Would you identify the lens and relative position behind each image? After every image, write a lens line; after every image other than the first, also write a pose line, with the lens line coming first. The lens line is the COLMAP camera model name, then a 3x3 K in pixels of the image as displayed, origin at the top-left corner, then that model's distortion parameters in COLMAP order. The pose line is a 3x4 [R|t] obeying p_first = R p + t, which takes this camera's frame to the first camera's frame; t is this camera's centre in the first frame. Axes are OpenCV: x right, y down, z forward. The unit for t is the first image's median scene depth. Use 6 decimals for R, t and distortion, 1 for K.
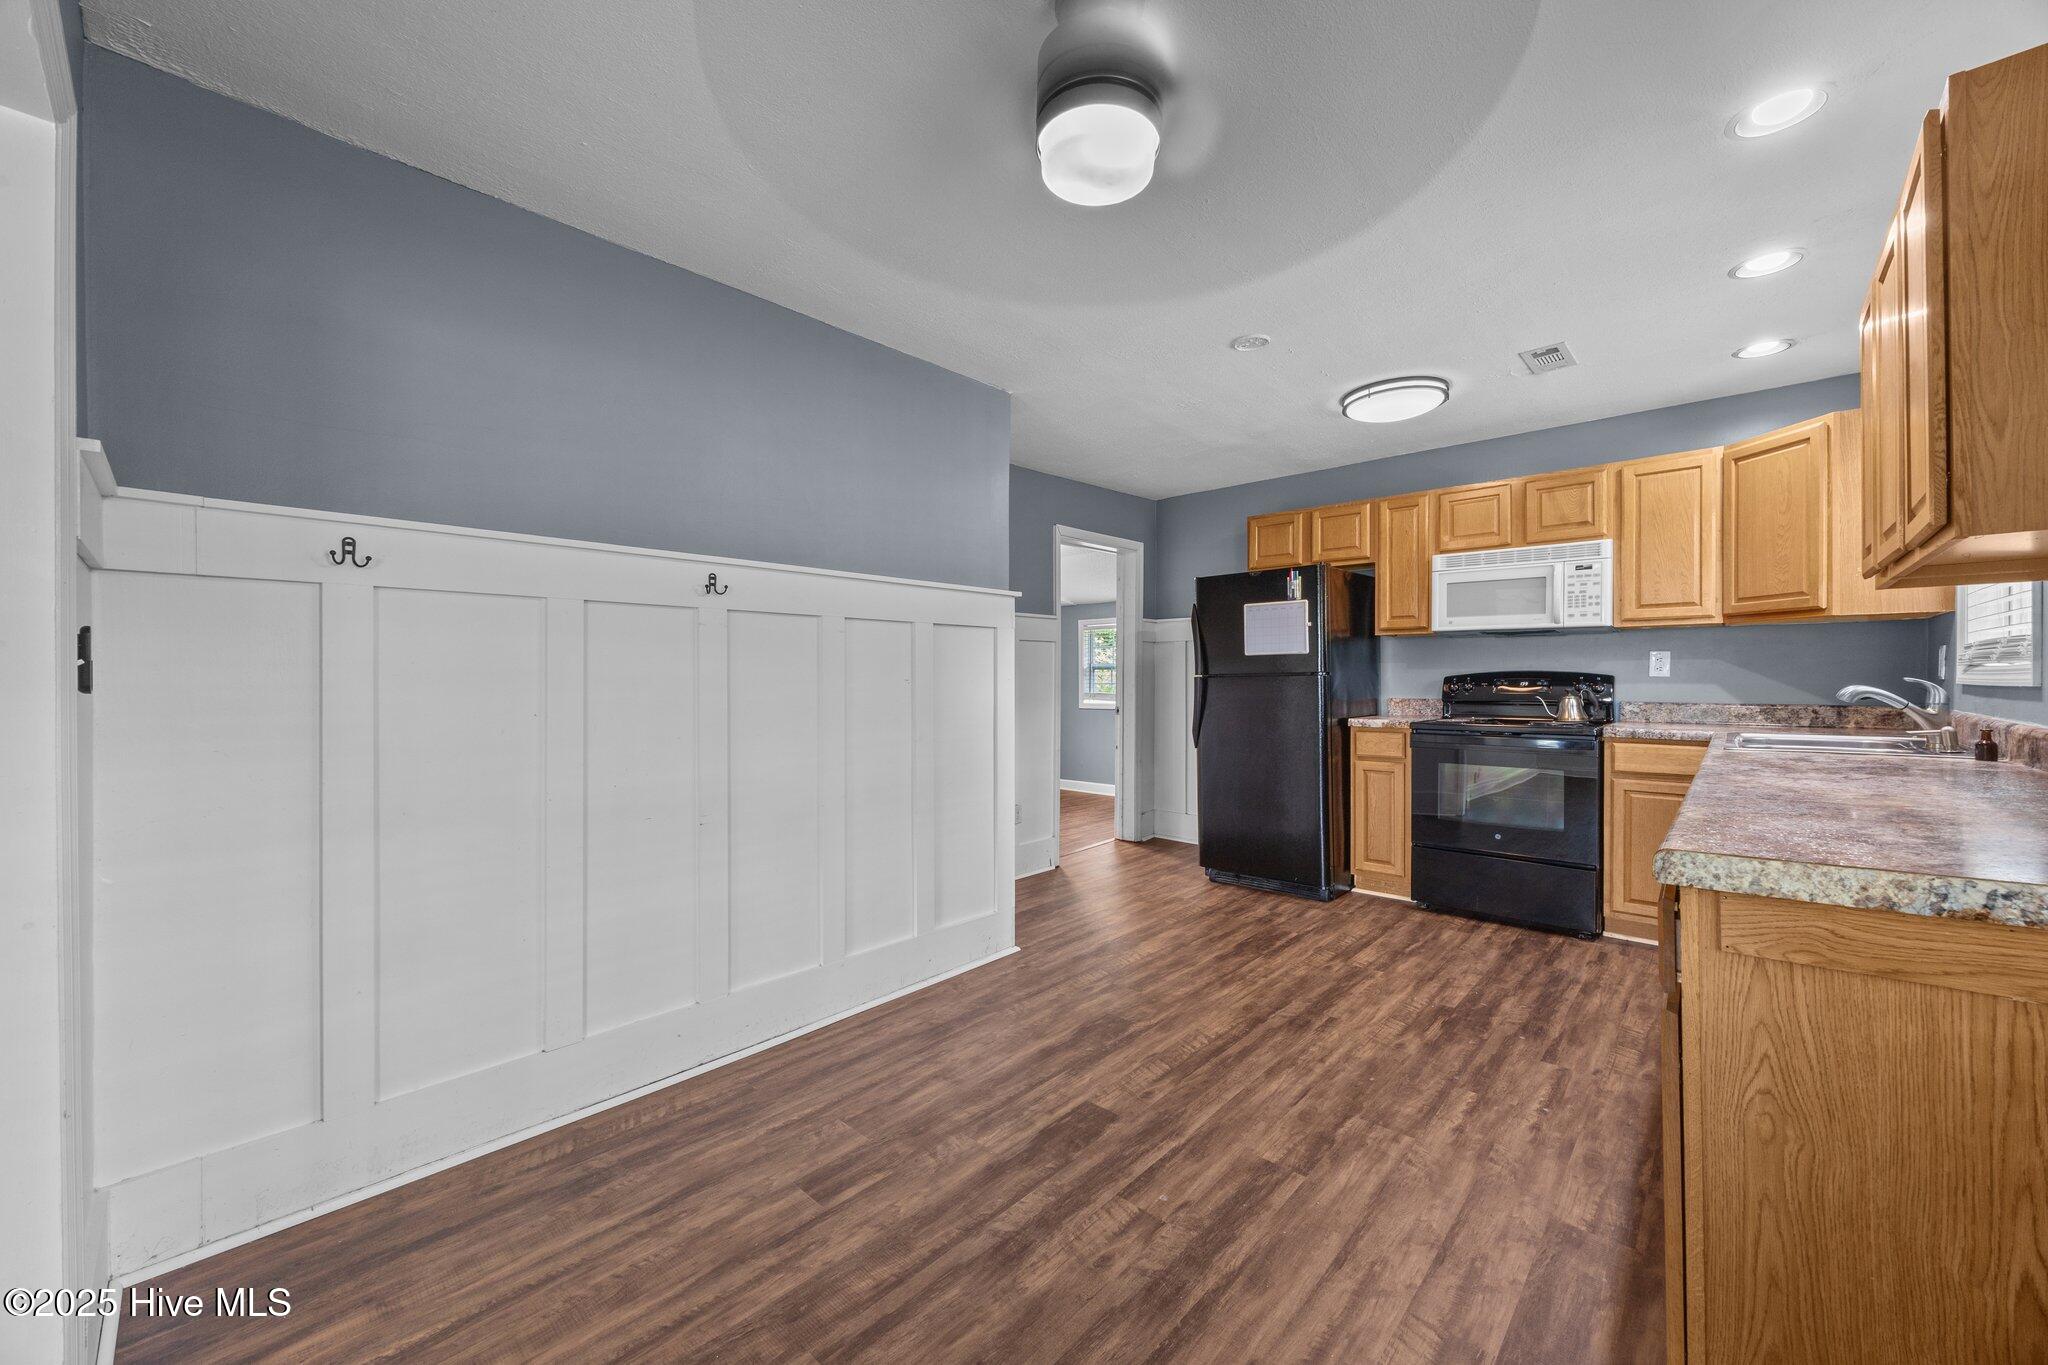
lens RADIAL K [[784.5, 0, 1023.3], [0, 784.5, 682.0], [0, 0, 1]] dist [-0.002805, 0.000637]
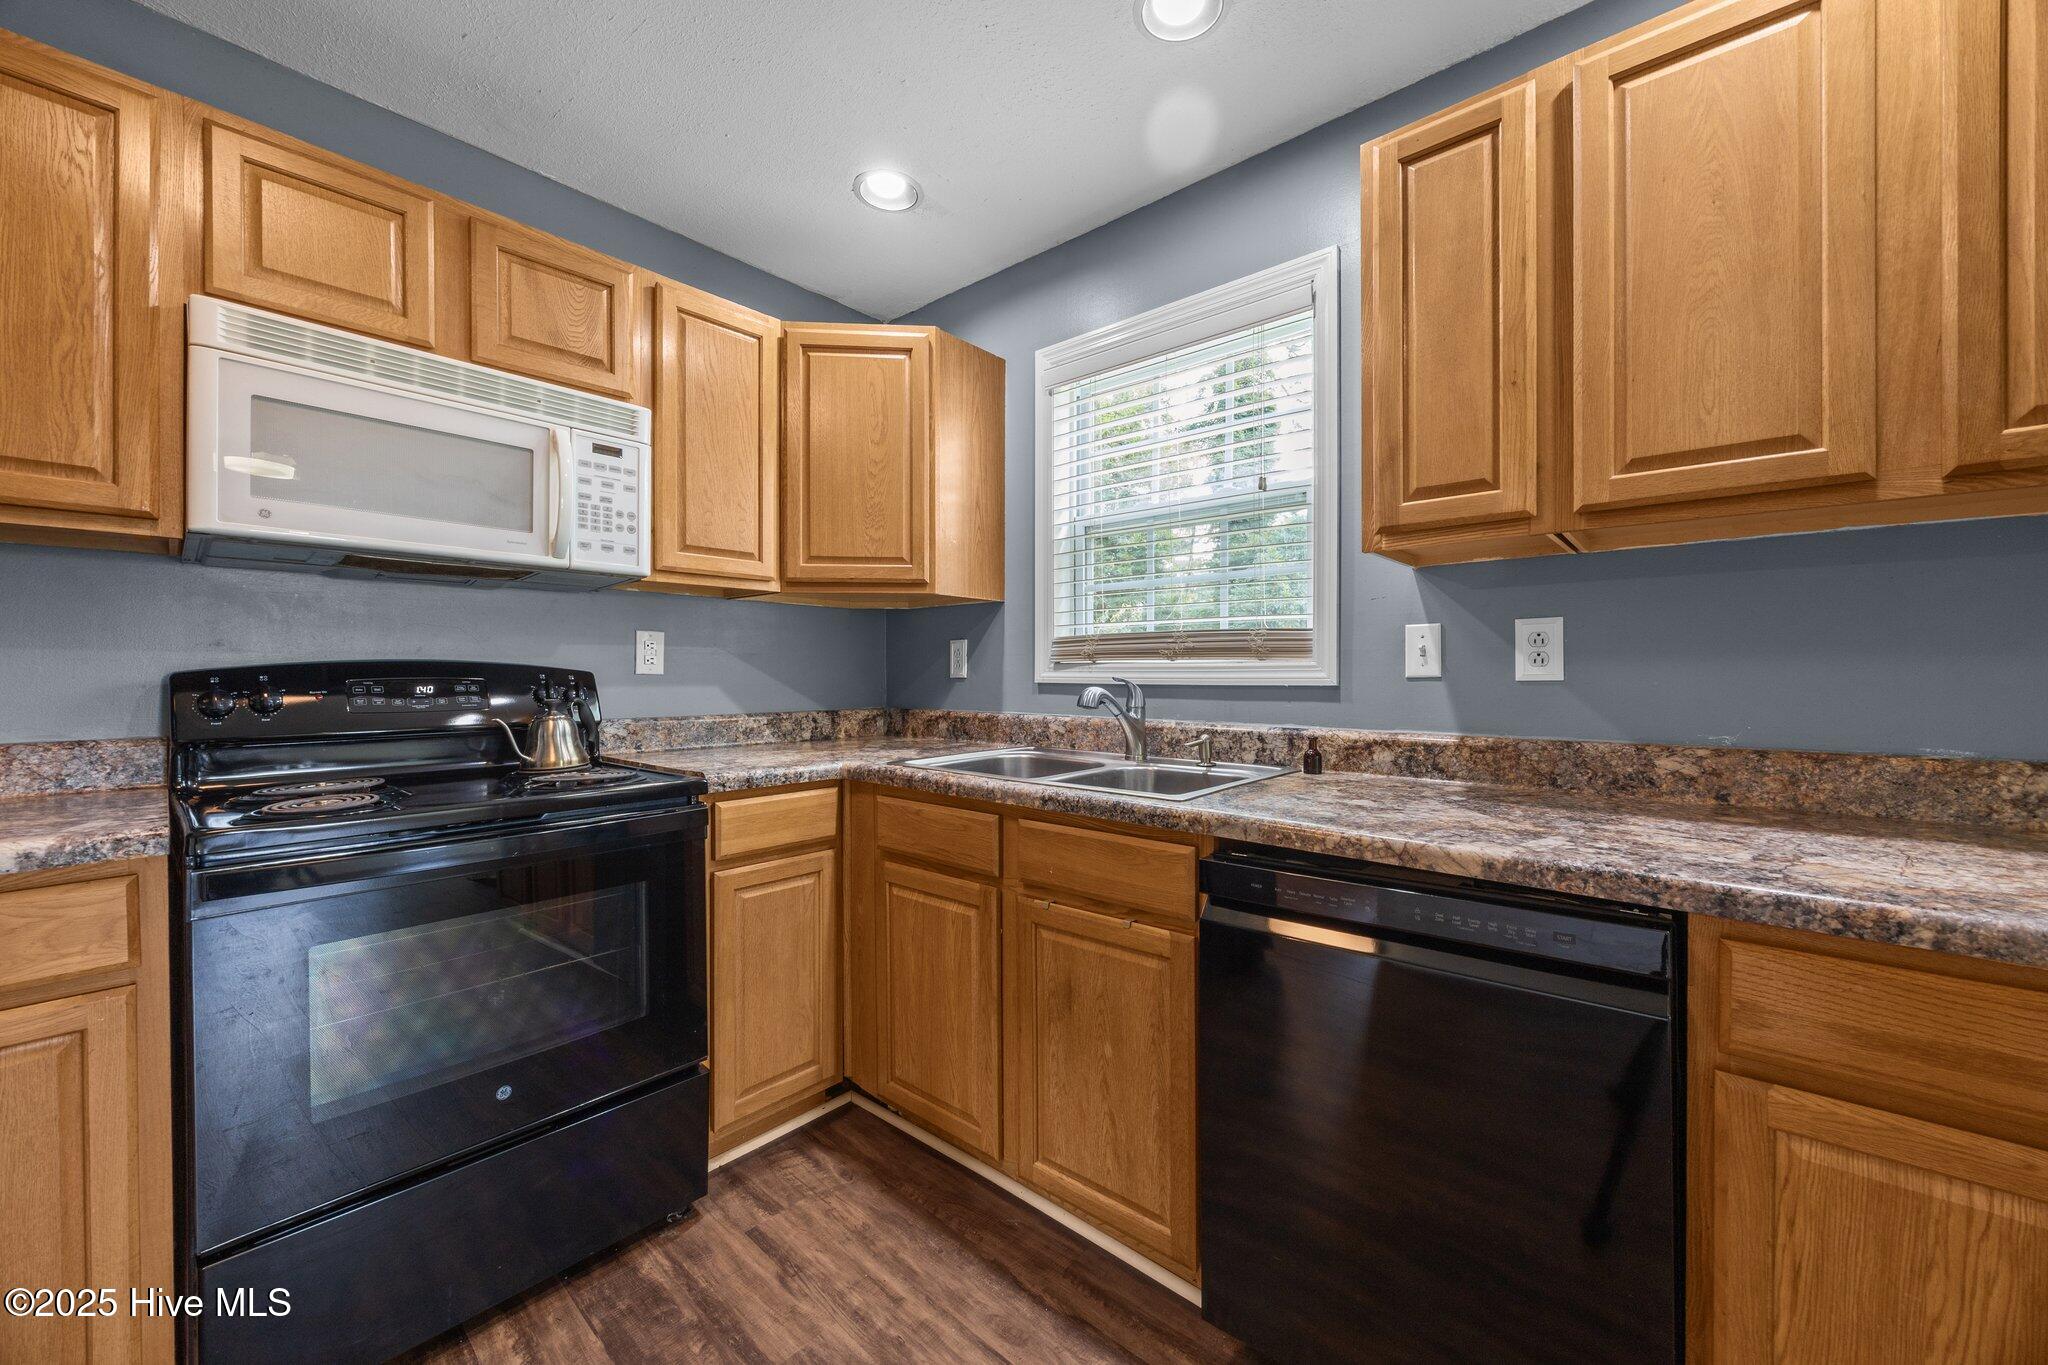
lens RADIAL K [[784.5, 0, 1026.0], [0, 784.5, 678.9], [0, 0, 1]] dist [-0.002805, 0.000637]
pose [[-0.023420, -0.004682, 0.999715, 0.284785], [0.005590, 0.999973, 0.004814, -0.006046], [-0.999710, 0.005701, -0.023393, 0.977892]]
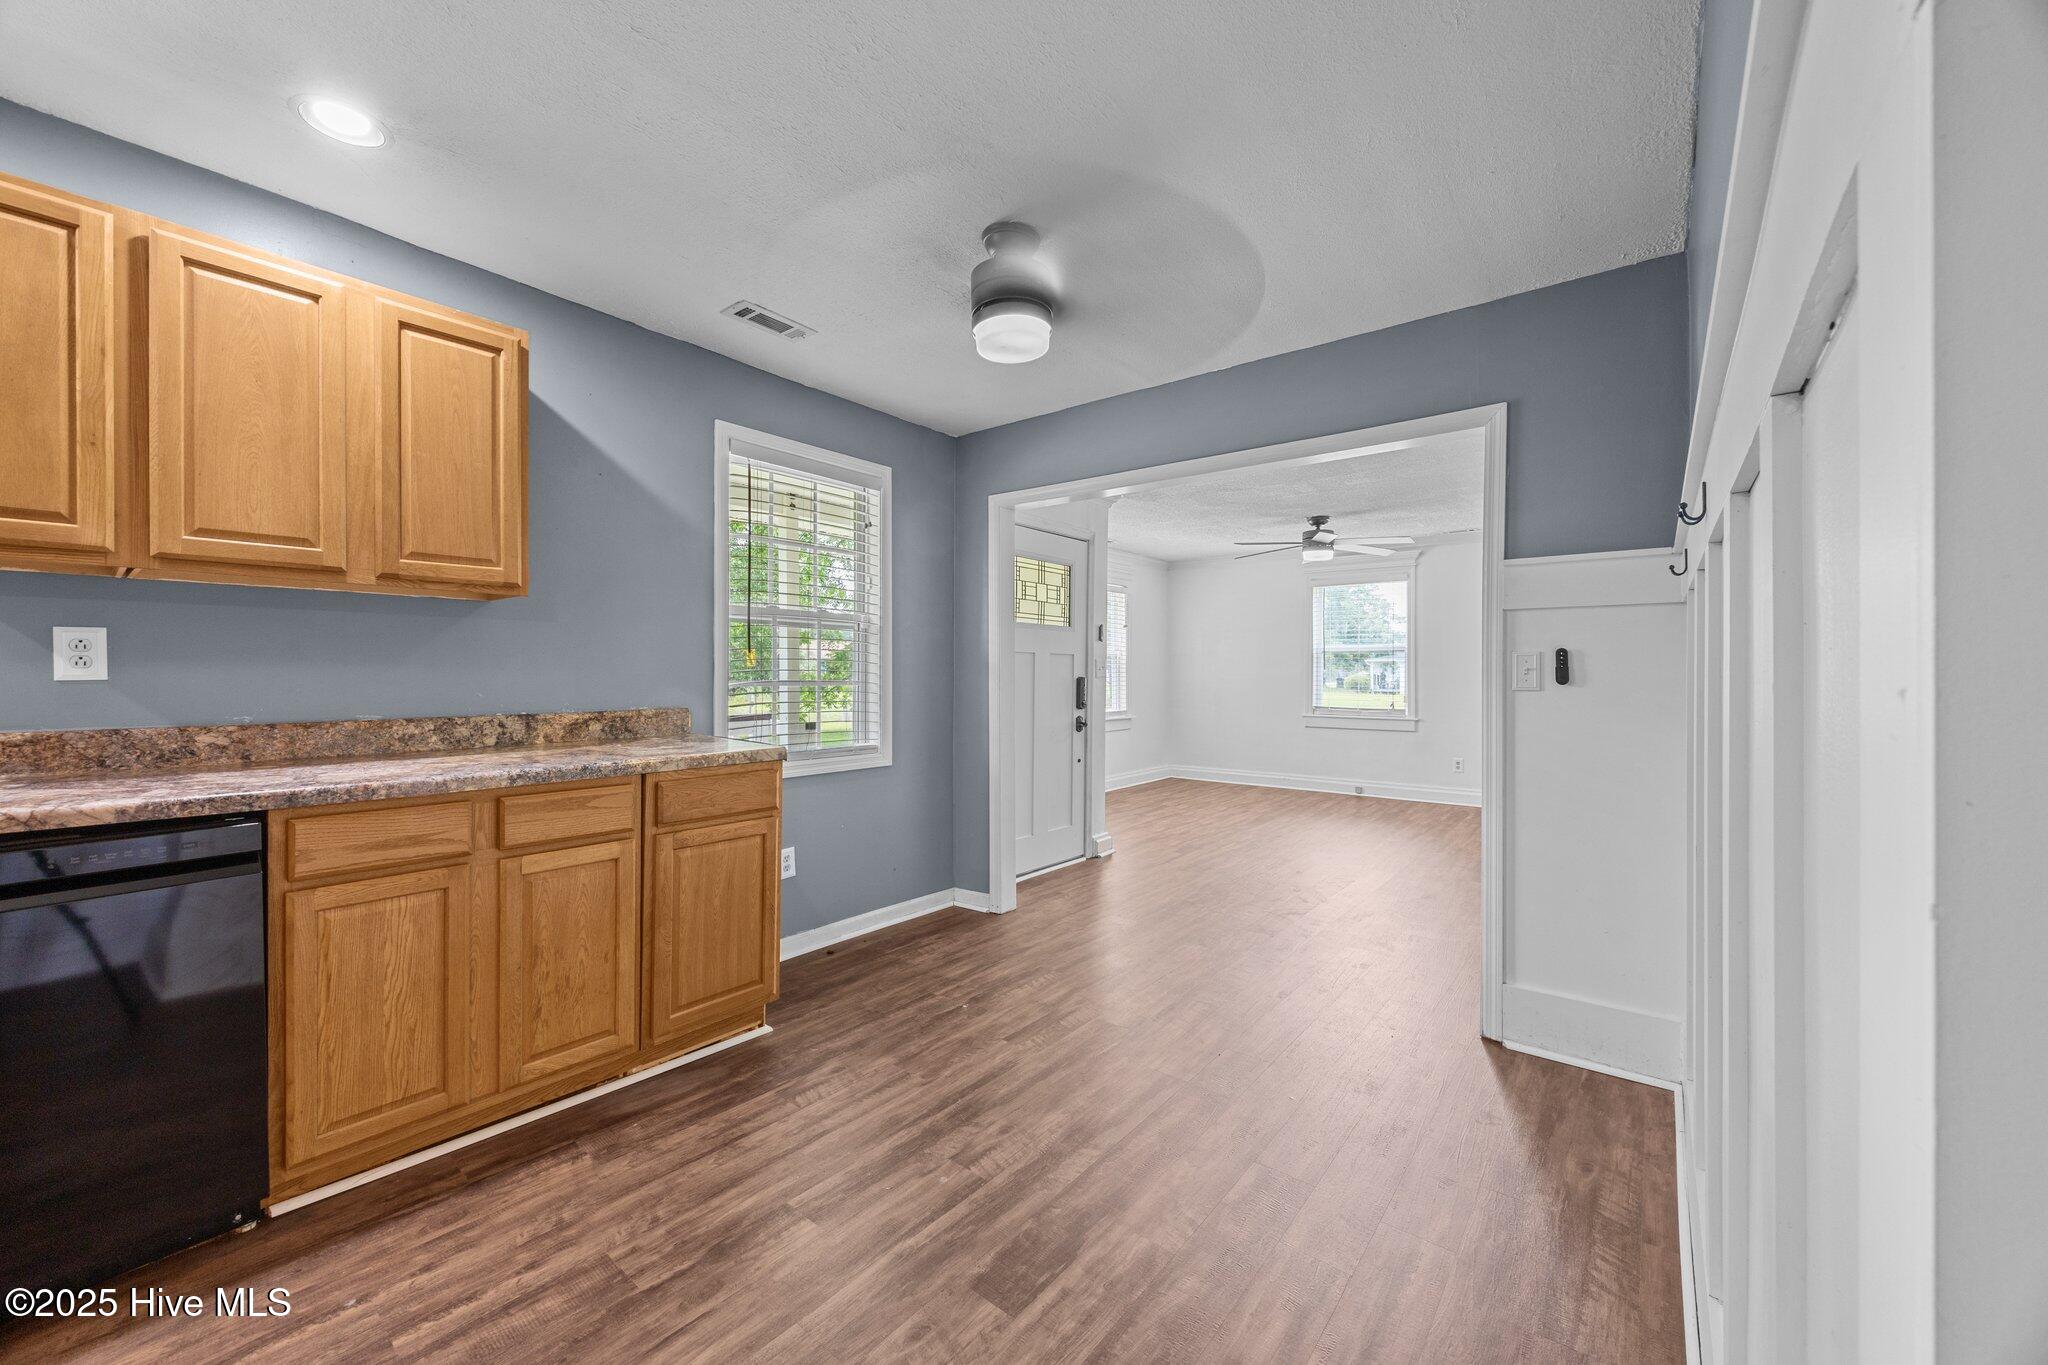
lens RADIAL K [[784.5, 0, 1024.4], [0, 784.5, 676.2], [0, 0, 1]] dist [-0.002805, 0.000637]
pose [[-0.997459, 0.000602, -0.071247, 0.093677], [0.000180, 0.999982, 0.005932, -0.007310], [0.071249, 0.005904, -0.997441, 1.305080]]
